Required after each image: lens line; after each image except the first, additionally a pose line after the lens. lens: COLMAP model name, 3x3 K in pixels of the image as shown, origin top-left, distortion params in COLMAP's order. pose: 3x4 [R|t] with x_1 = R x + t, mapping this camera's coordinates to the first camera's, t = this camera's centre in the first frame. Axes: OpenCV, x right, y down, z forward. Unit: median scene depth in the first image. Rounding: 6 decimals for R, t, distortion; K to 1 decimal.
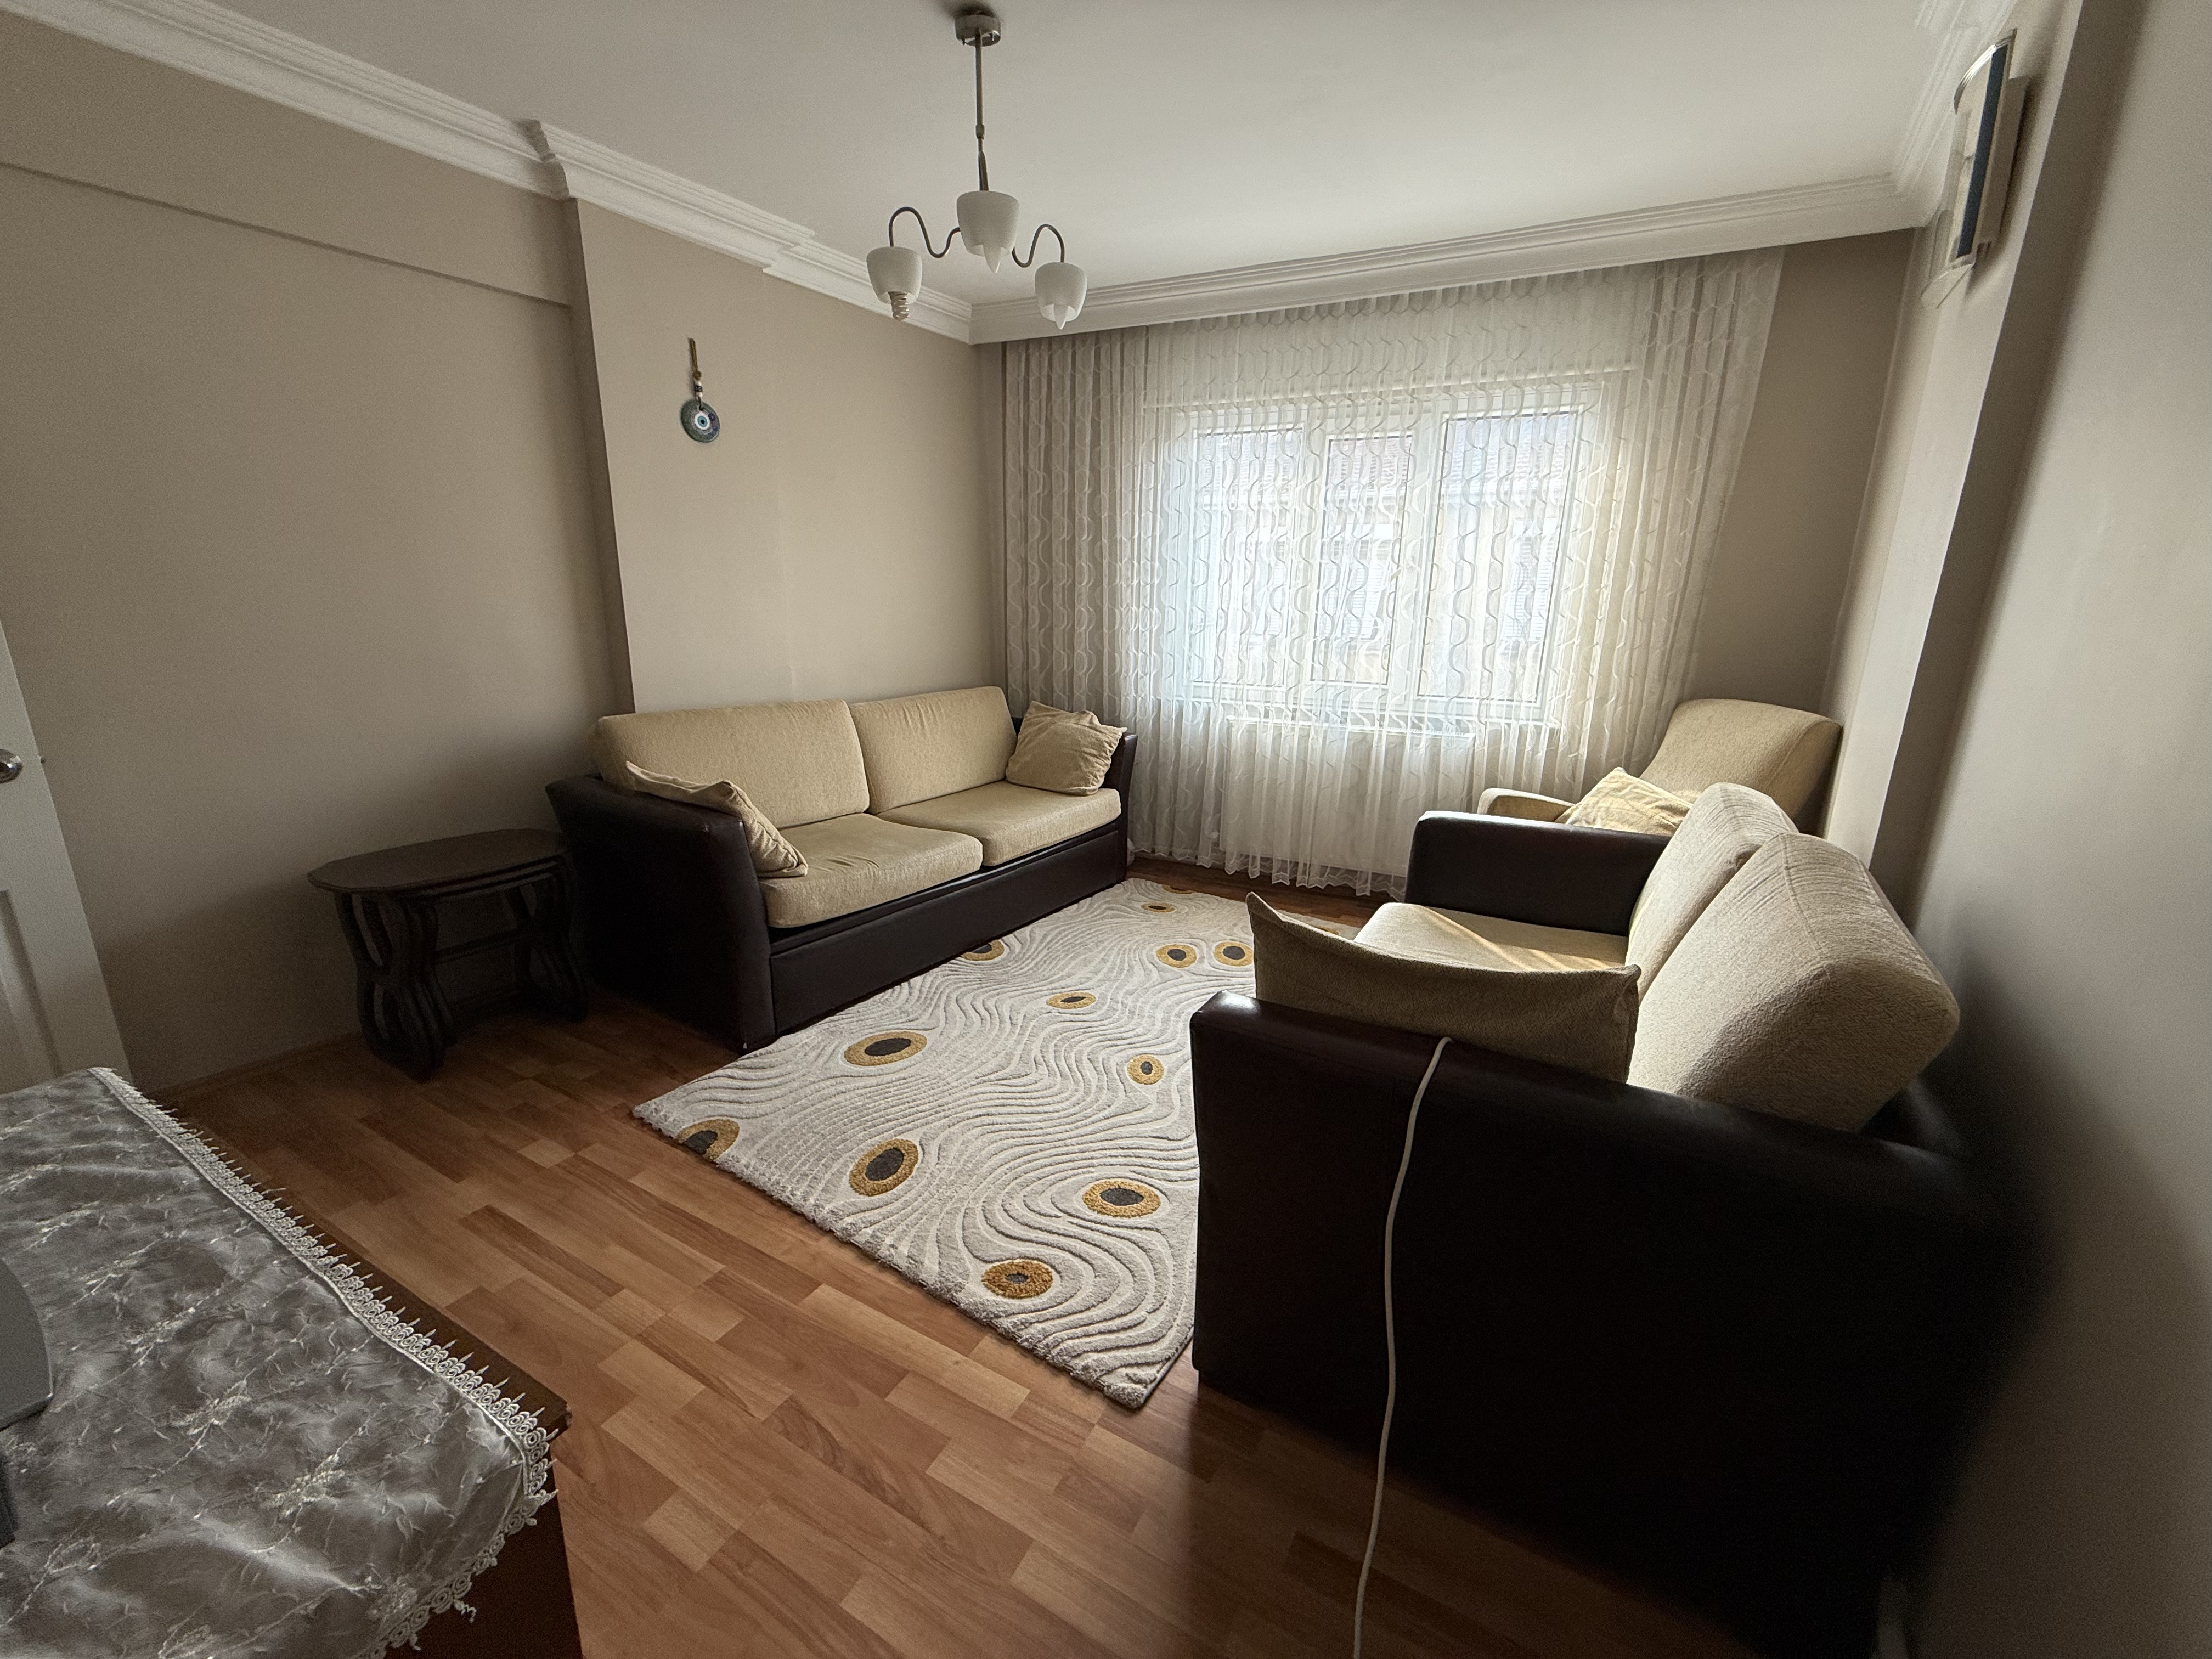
lens RADIAL K [[874.4, 0, 1093.3], [0, 874.4, 823.4], [0, 0, 1]] dist [-0.001471, 0.000241]
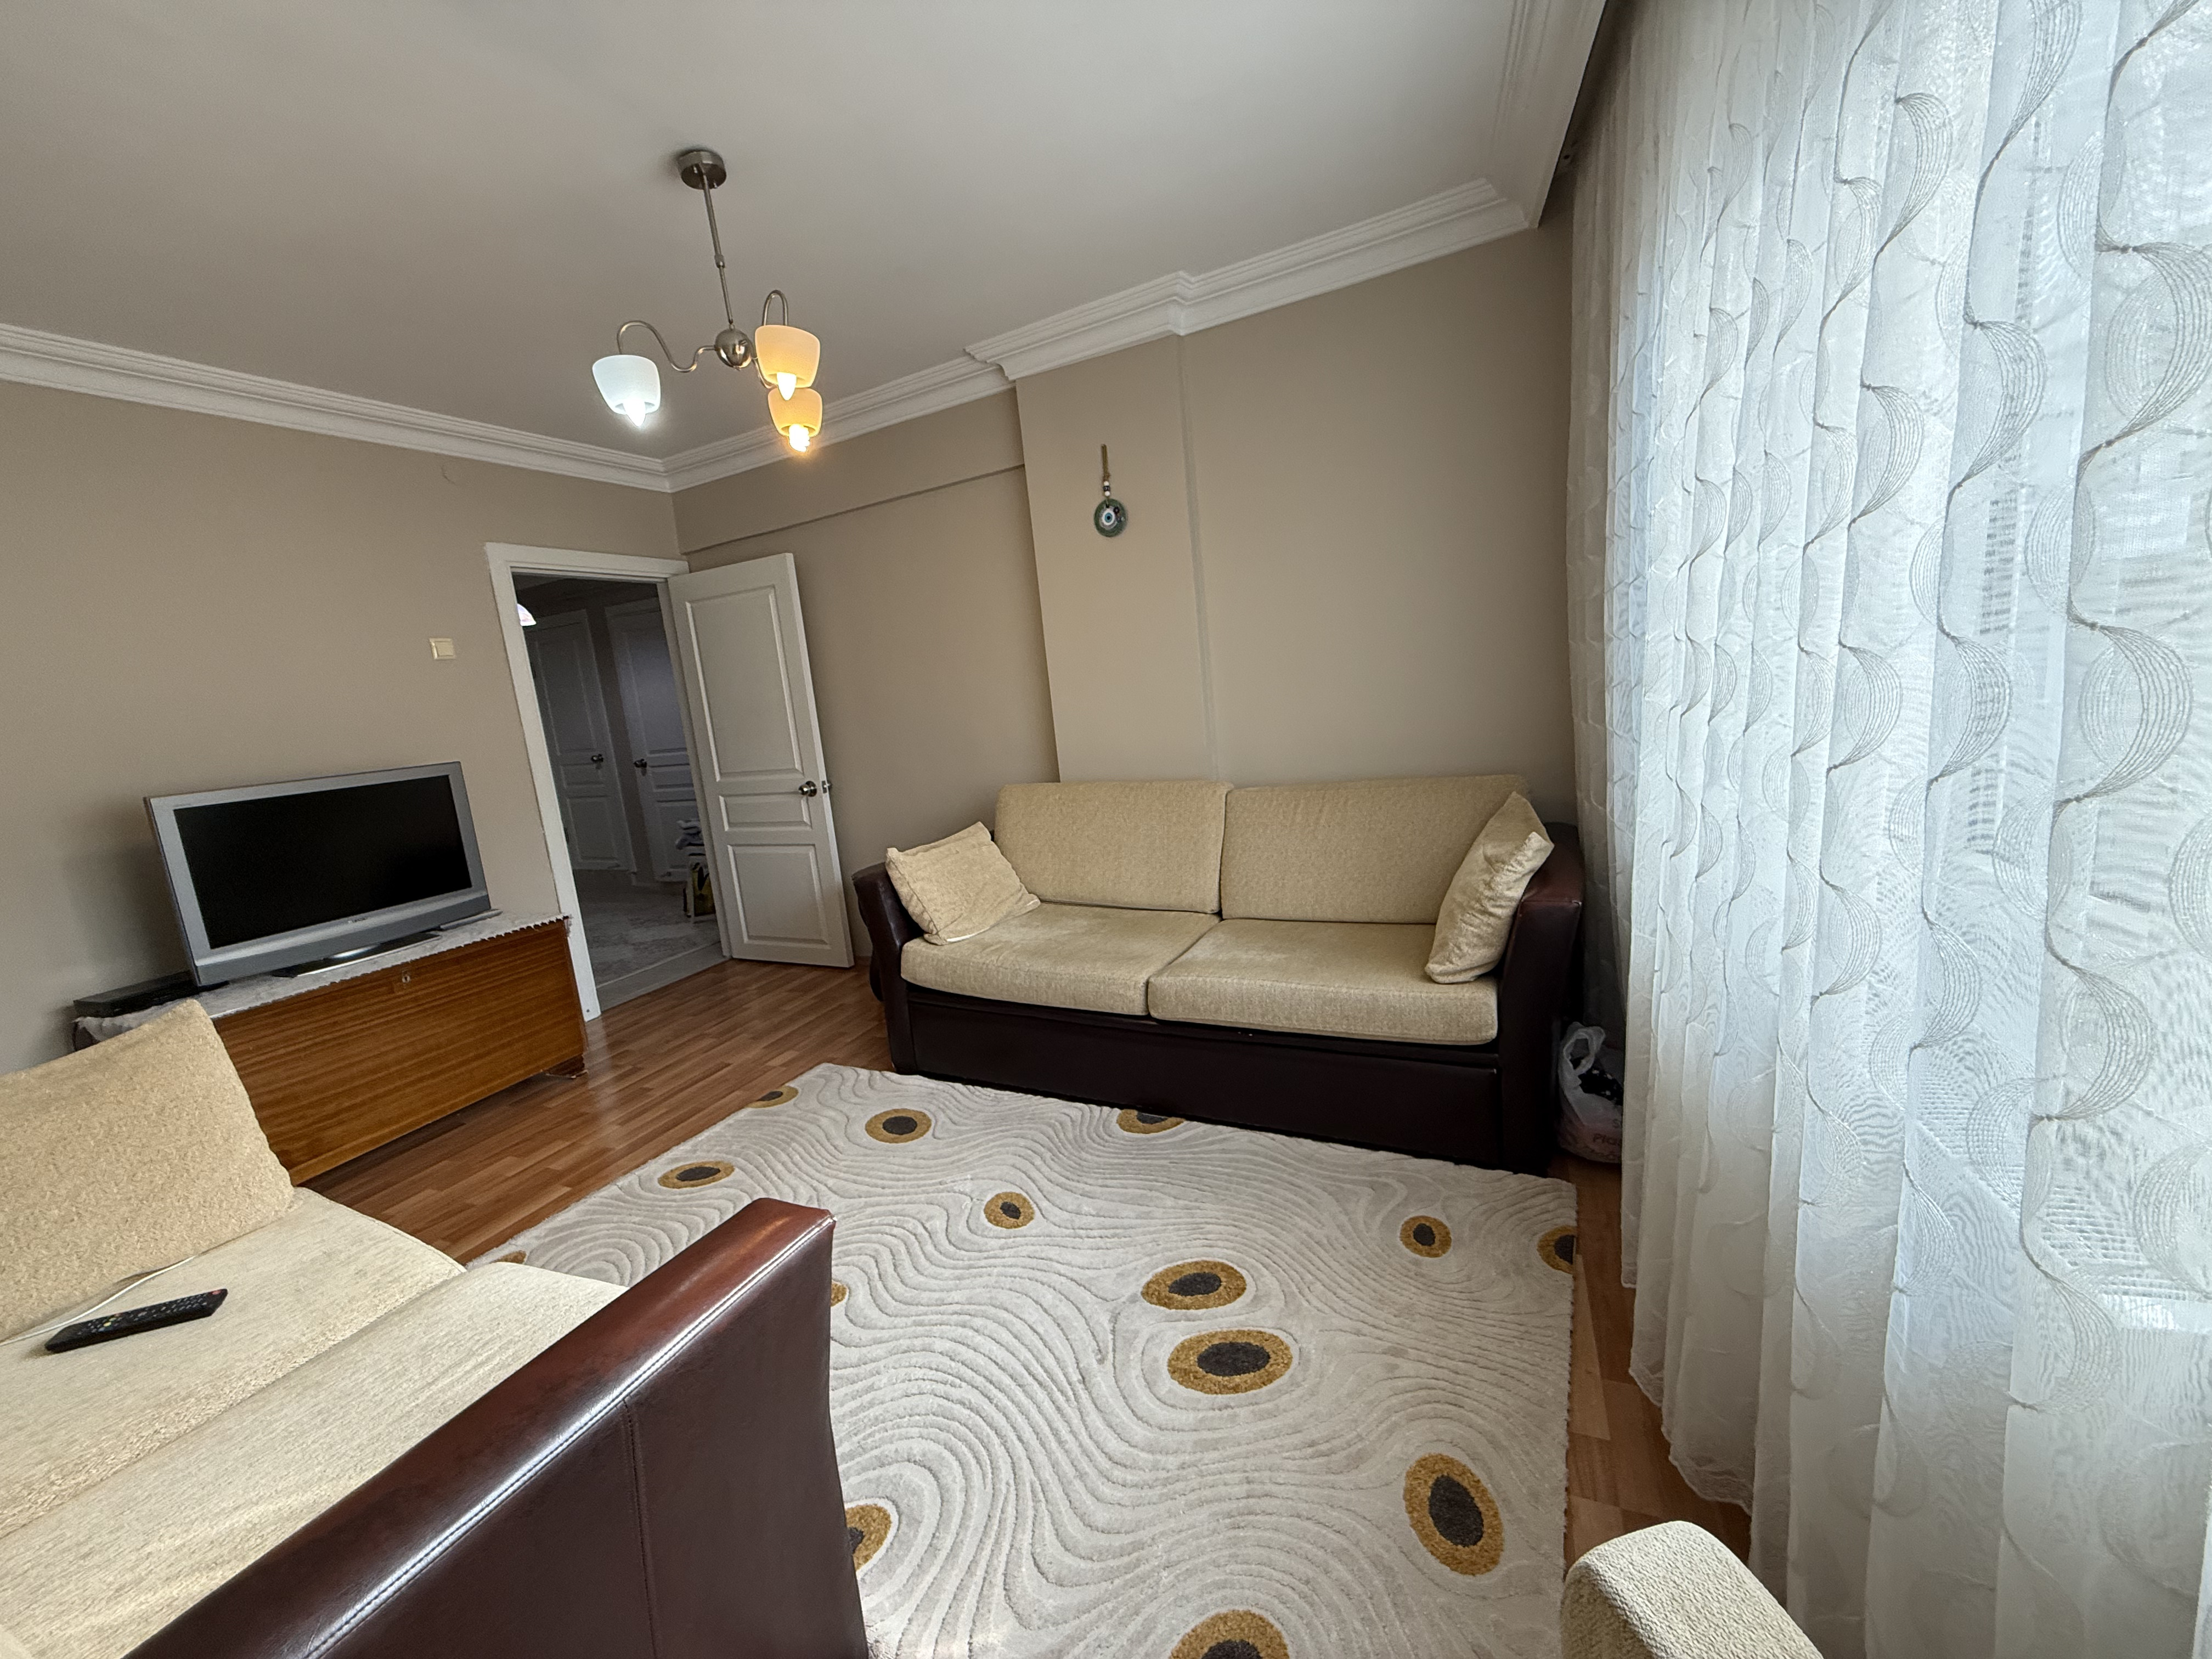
lens RADIAL K [[874.4, 0, 1108.9], [0, 874.4, 824.5], [0, 0, 1]] dist [-0.001471, 0.000241]
pose [[0.108324, 0.125647, -0.986143, 0.707171], [-0.145104, 0.983355, 0.109353, -0.223615], [0.983469, 0.131248, 0.124753, 0.987829]]
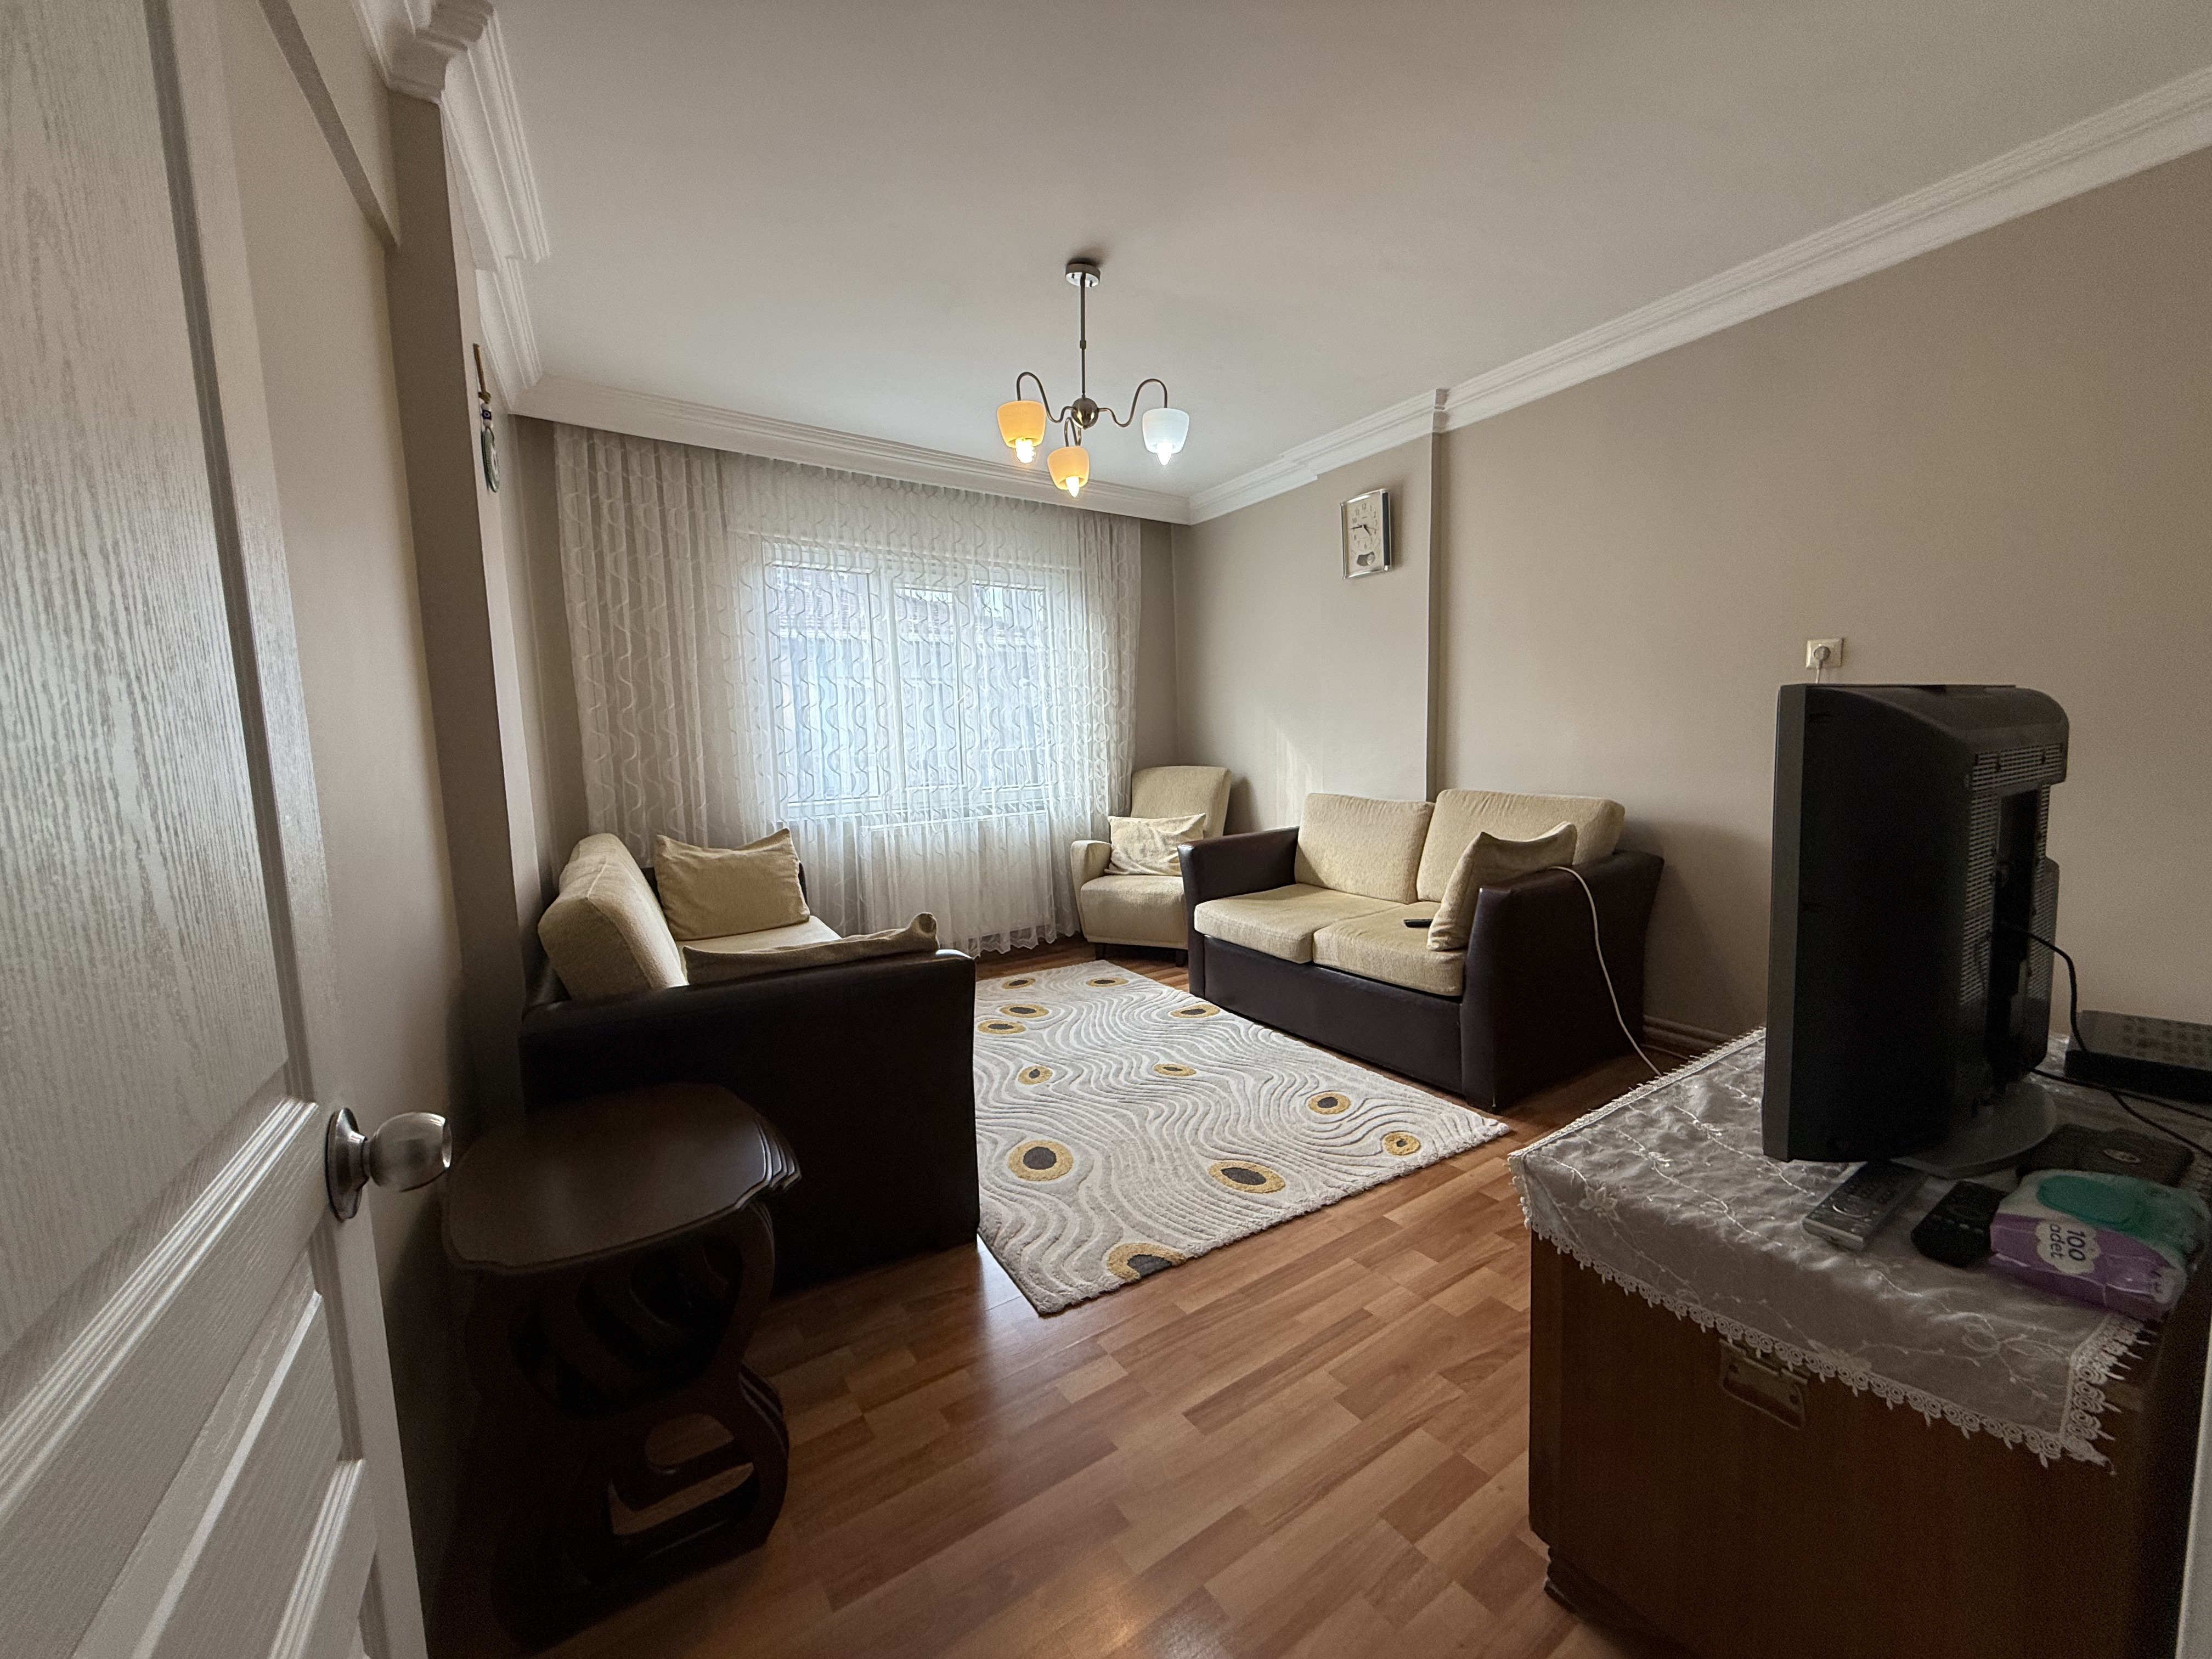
lens RADIAL K [[874.4, 0, 1095.1], [0, 874.4, 824.0], [0, 0, 1]] dist [-0.001471, 0.000241]
pose [[0.455039, -0.122467, 0.882010, -0.936316], [0.258461, 0.966021, 0.000789, -0.078112], [-0.852137, 0.227606, 0.471231, 0.381712]]
